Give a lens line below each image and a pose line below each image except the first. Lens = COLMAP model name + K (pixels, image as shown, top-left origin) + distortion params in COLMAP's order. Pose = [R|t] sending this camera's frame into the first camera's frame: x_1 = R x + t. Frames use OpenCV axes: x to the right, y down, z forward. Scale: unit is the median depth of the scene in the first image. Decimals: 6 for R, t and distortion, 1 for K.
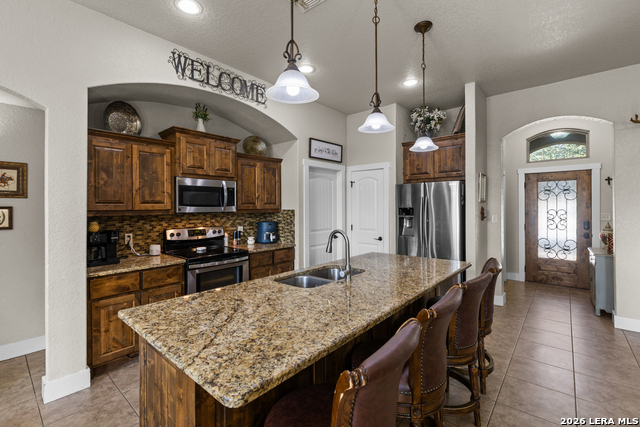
lens RADIAL K [[286.4, 0, 316.6], [0, 286.4, 207.7], [0, 0, 1]] dist [0.000257, 0.000024]
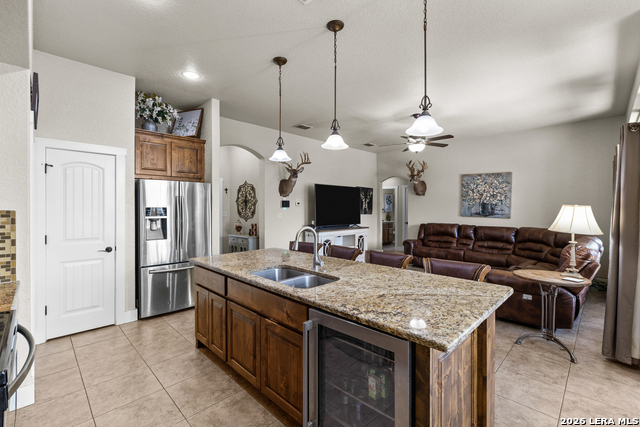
lens RADIAL K [[283.5, 0, 316.2], [0, 283.5, 209.4], [0, 0, 1]] dist [0.000179, 0.000064]
pose [[0.075695, -0.001964, 0.997129, -0.607909], [0.001673, 0.999997, 0.001842, 0.006687], [-0.997130, 0.001529, 0.075698, 0.543581]]
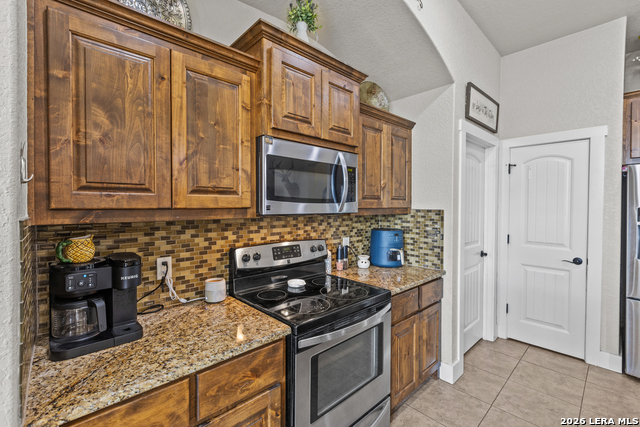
lens RADIAL K [[283.5, 0, 316.2], [0, 283.5, 209.4], [0, 0, 1]] dist [0.000179, 0.000064]
pose [[0.994522, 0.007497, -0.104255, -0.317169], [-0.006685, 0.999945, 0.008138, 0.004219], [0.104311, -0.007396, 0.994517, 0.496638]]
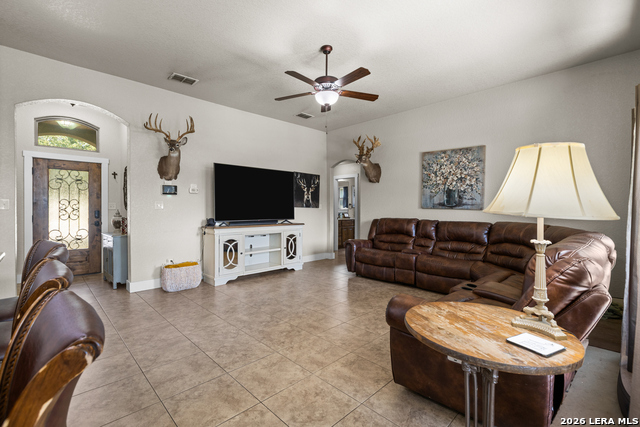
lens RADIAL K [[286.4, 0, 316.6], [0, 286.4, 207.7], [0, 0, 1]] dist [0.000257, 0.000024]
pose [[0.088587, 0.006975, 0.996044, -0.095379], [0.002273, 0.999971, -0.007205, 0.064977], [-0.996066, 0.002903, 0.088569, 0.100890]]
